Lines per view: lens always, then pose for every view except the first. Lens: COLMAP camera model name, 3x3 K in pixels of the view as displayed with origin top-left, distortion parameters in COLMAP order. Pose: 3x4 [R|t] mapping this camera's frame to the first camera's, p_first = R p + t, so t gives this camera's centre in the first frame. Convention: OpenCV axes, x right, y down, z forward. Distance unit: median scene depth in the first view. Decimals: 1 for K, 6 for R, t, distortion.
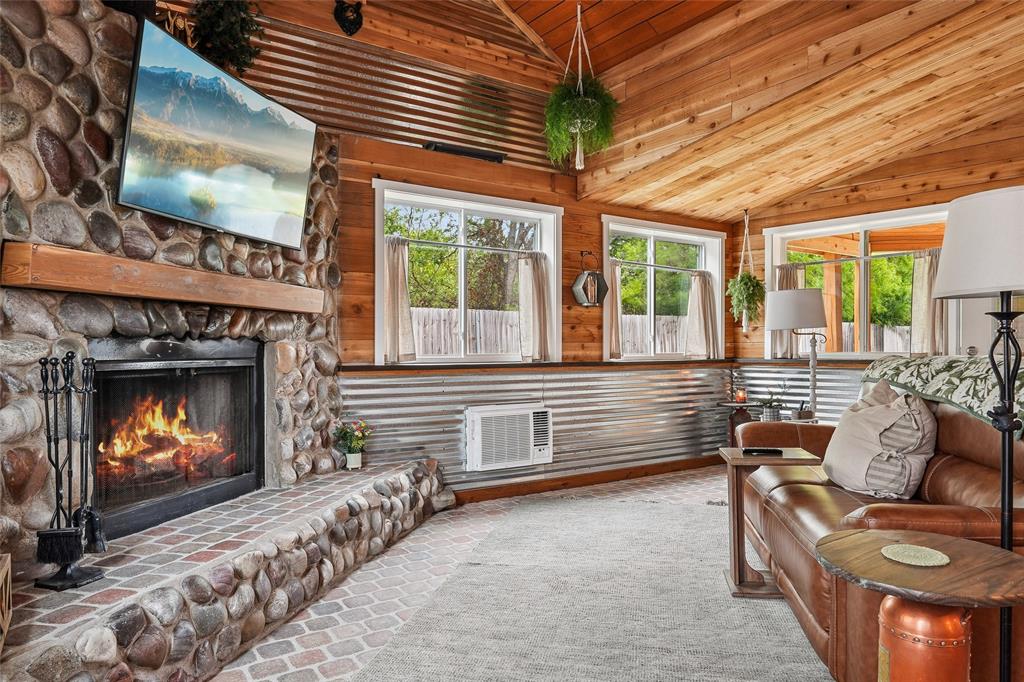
lens RADIAL K [[643.8, 0, 515.0], [0, 643.8, 350.9], [0, 0, 1]] dist [-0.026632, 0.000102]
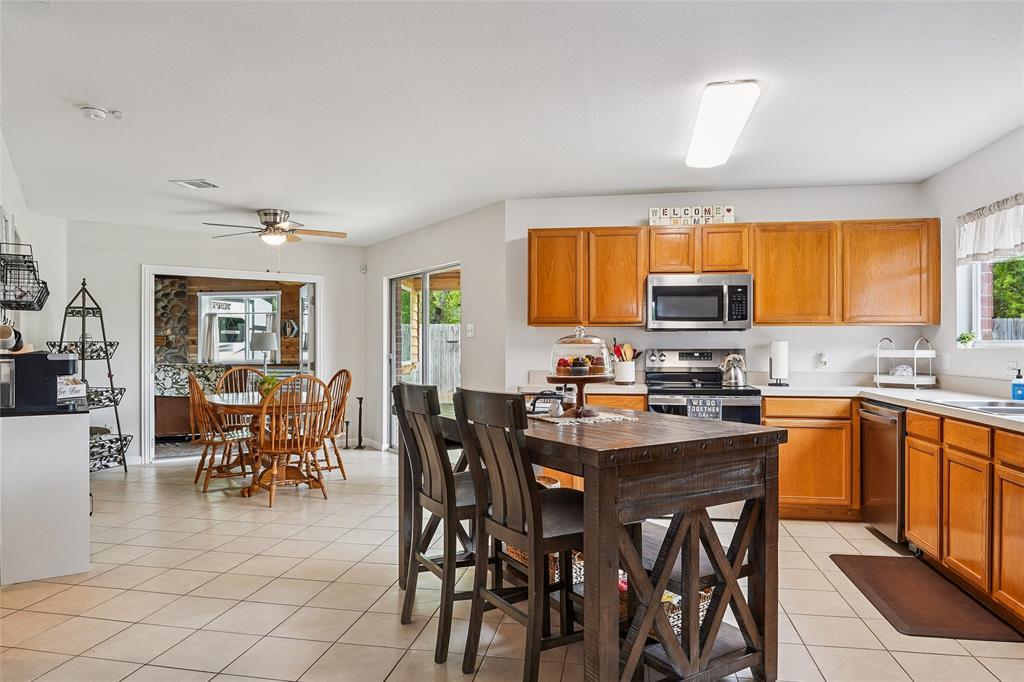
lens RADIAL K [[643.8, 0, 512.0], [0, 643.8, 344.2], [0, 0, 1]] dist [-0.026632, 0.000102]
pose [[0.713652, -0.003782, -0.700490, 2.095864], [-0.000608, 0.999982, -0.006019, -0.034894], [0.700500, 0.004722, 0.713637, 0.028174]]
